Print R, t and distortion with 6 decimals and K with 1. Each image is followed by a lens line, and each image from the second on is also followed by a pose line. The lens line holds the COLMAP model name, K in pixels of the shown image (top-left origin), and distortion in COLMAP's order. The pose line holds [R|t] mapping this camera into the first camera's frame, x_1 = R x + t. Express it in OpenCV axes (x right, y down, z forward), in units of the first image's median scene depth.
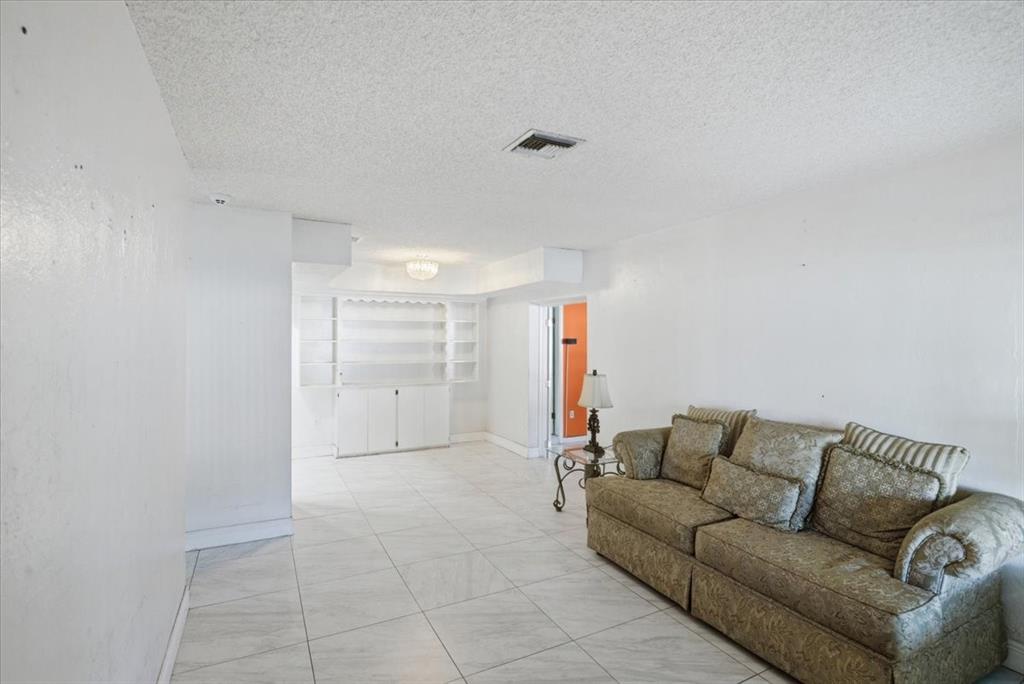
lens RADIAL K [[483.8, 0, 507.2], [0, 483.8, 331.1], [0, 0, 1]] dist [-0.013332, 0.000031]
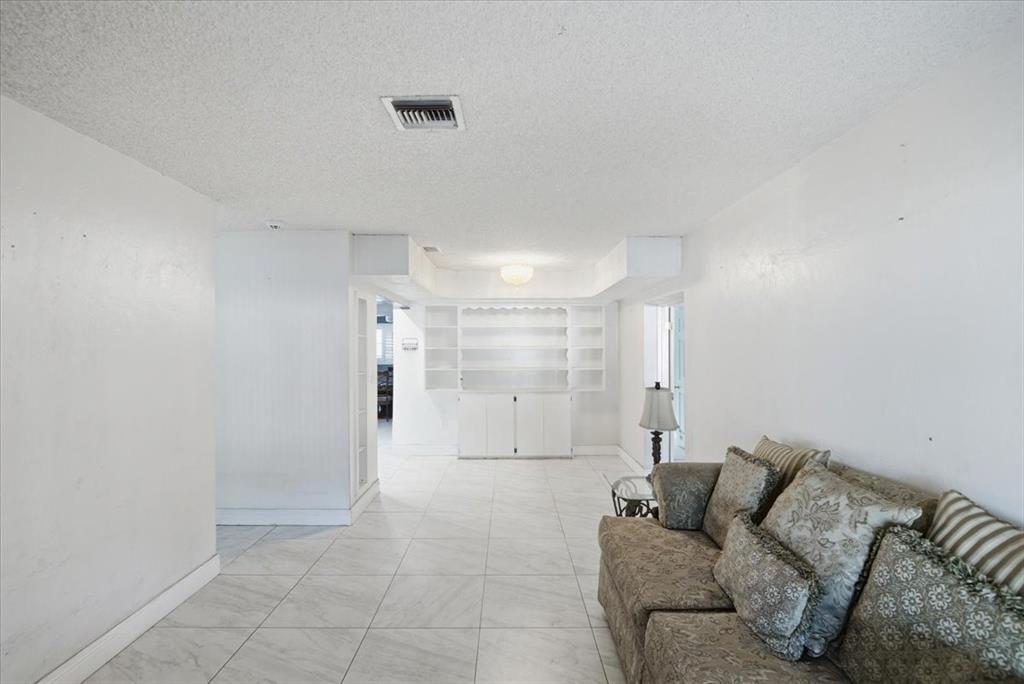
lens RADIAL K [[476.5, 0, 512.0], [0, 476.5, 342.0], [0, 0, 1]] dist [-0.014439, -0.000072]
pose [[0.892254, -0.009068, -0.451443, 0.379343], [0.012952, 0.999901, 0.005515, 0.006449], [0.451348, -0.010768, 0.892283, 0.214301]]
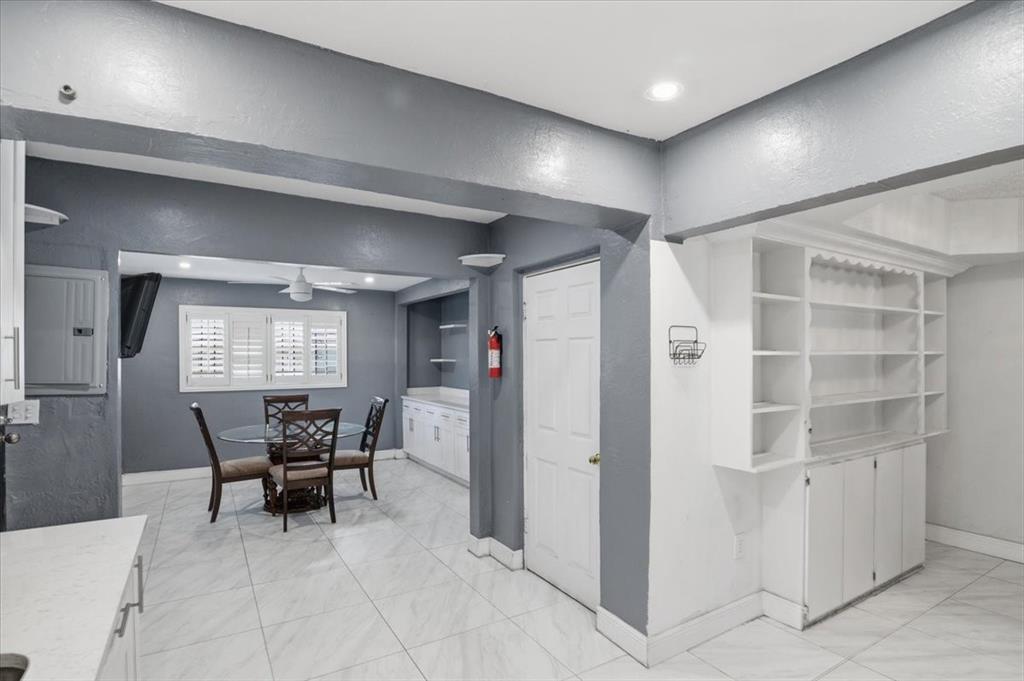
lens RADIAL K [[491.9, 0, 506.4], [0, 491.9, 347.7], [0, 0, 1]] dist [-0.016391, 0.000340]
pose [[0.997602, -0.001227, 0.069194, -1.100270], [0.000354, 0.999920, 0.012626, 0.017916], [-0.069204, -0.012572, 0.997523, 1.002704]]
